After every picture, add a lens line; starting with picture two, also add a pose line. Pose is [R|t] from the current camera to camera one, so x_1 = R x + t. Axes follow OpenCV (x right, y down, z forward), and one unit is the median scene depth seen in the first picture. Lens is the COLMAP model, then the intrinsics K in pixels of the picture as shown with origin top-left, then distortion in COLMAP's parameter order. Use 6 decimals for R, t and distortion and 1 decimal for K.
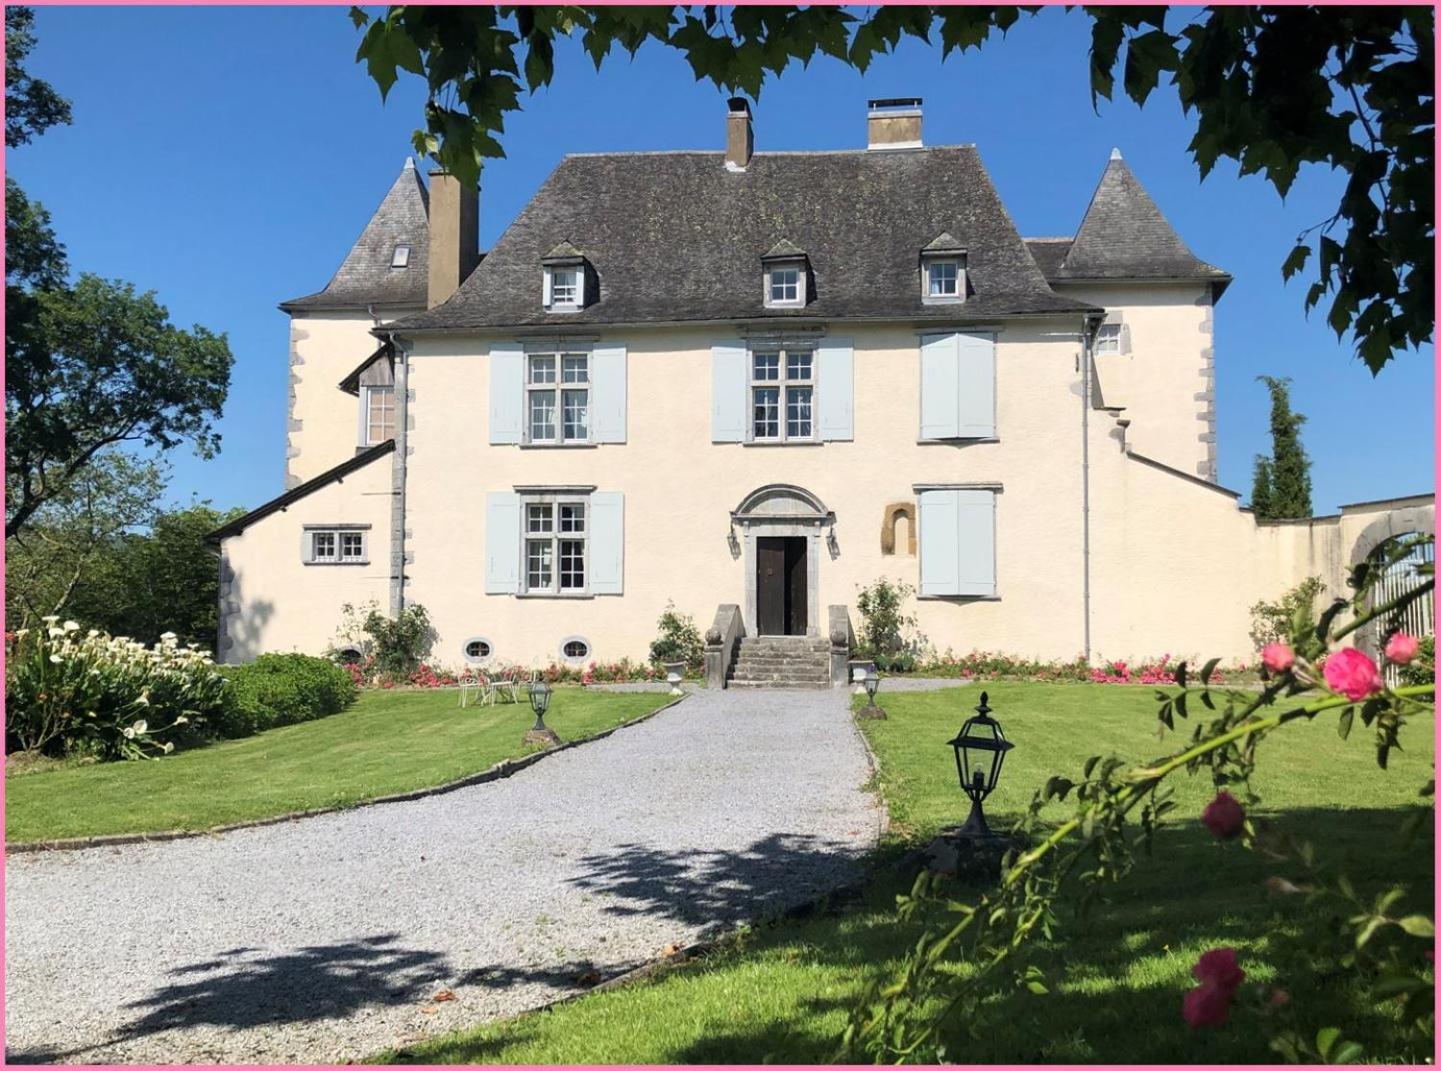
lens RADIAL K [[1480.2, 0, 720.5], [0, 1480.2, 535.5], [0, 0, 1]] dist [0.205606, -0.515149]
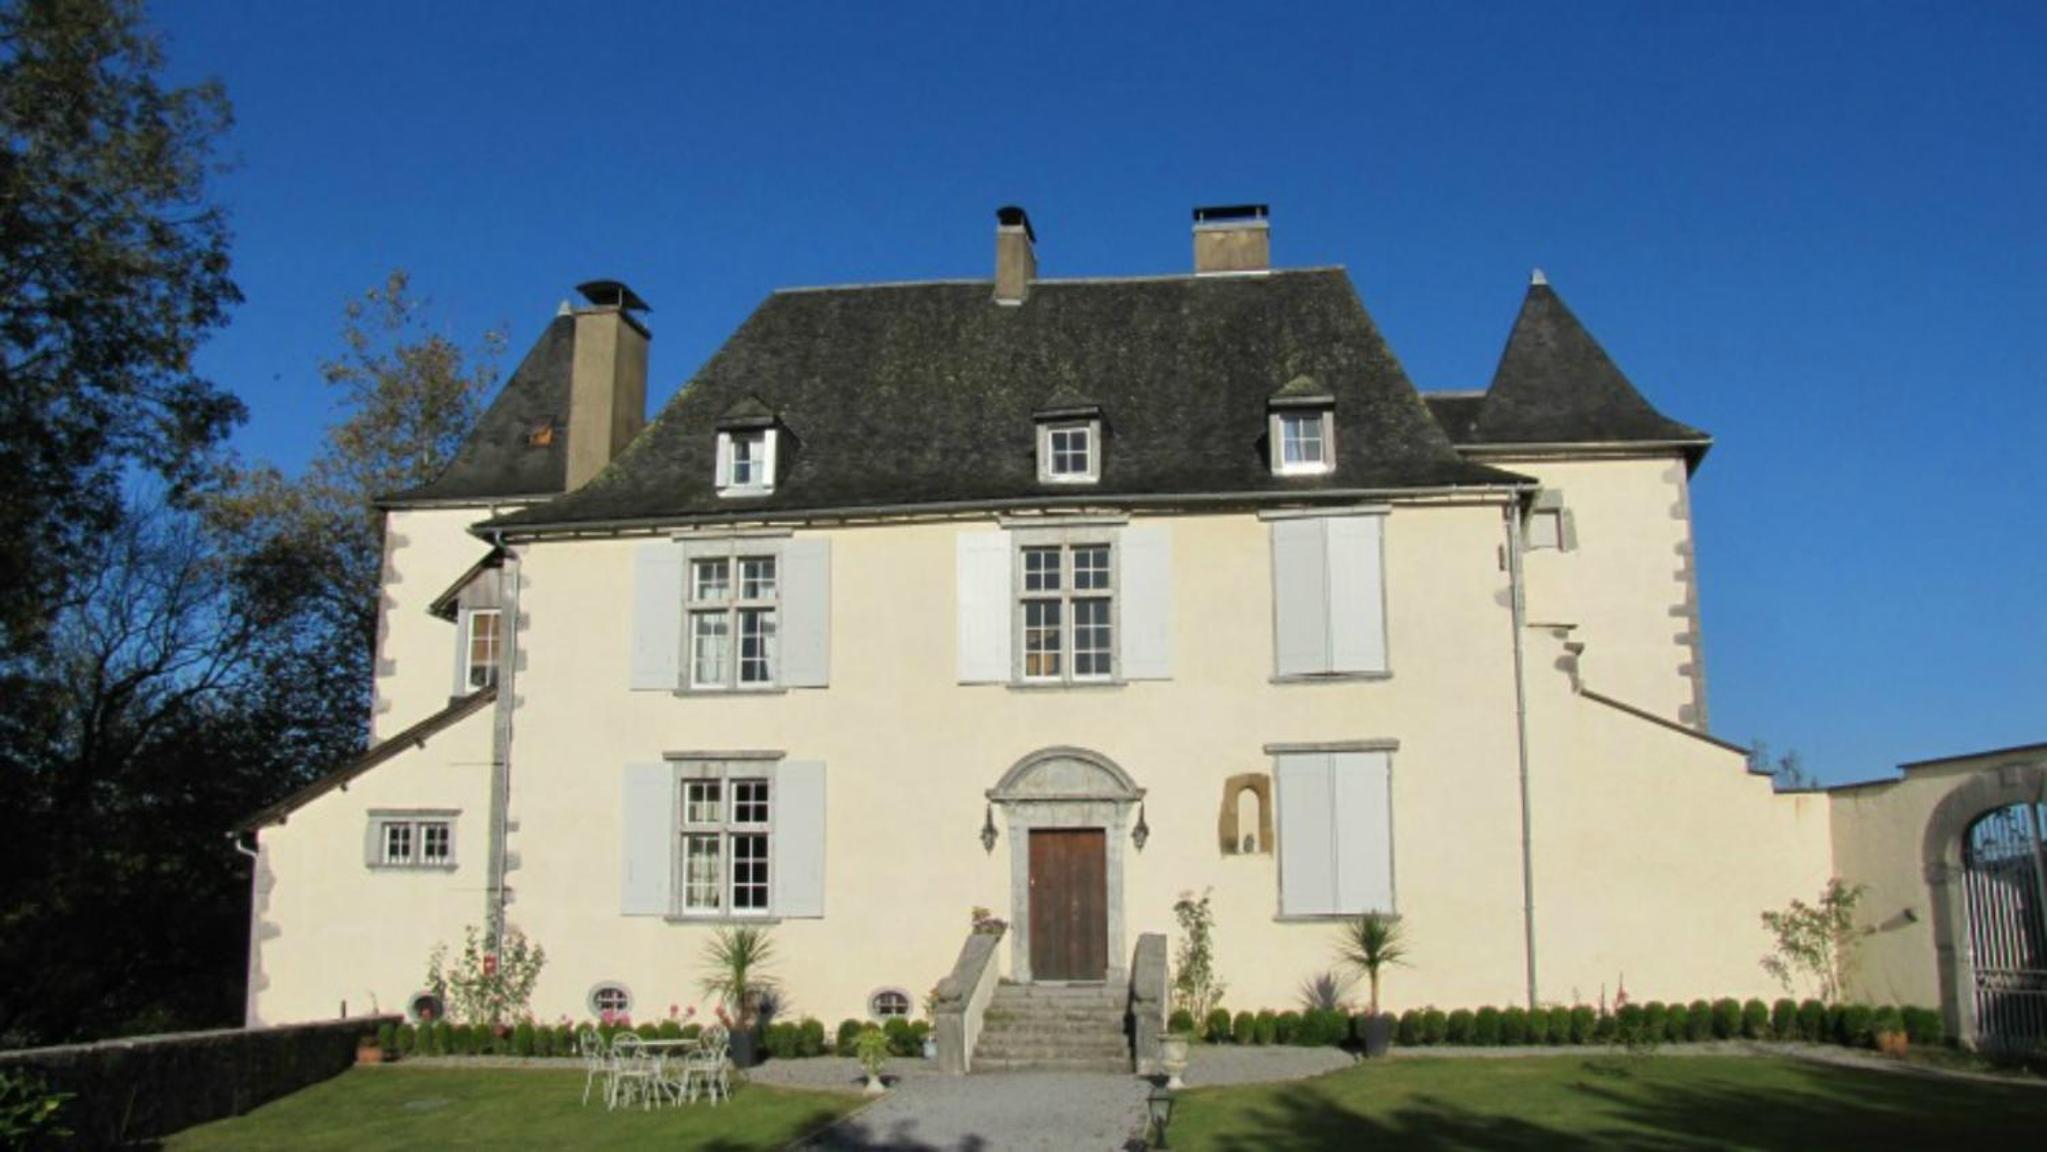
lens RADIAL K [[1842.1, 0, 1015.2], [0, 1842.1, 536.1], [0, 0, 1]] dist [-0.142893, -0.000504]
pose [[0.999535, -0.013468, -0.027339, 0.041149], [0.009211, 0.988602, -0.150273, -0.004792], [0.029052, 0.149951, 0.988266, 0.179227]]
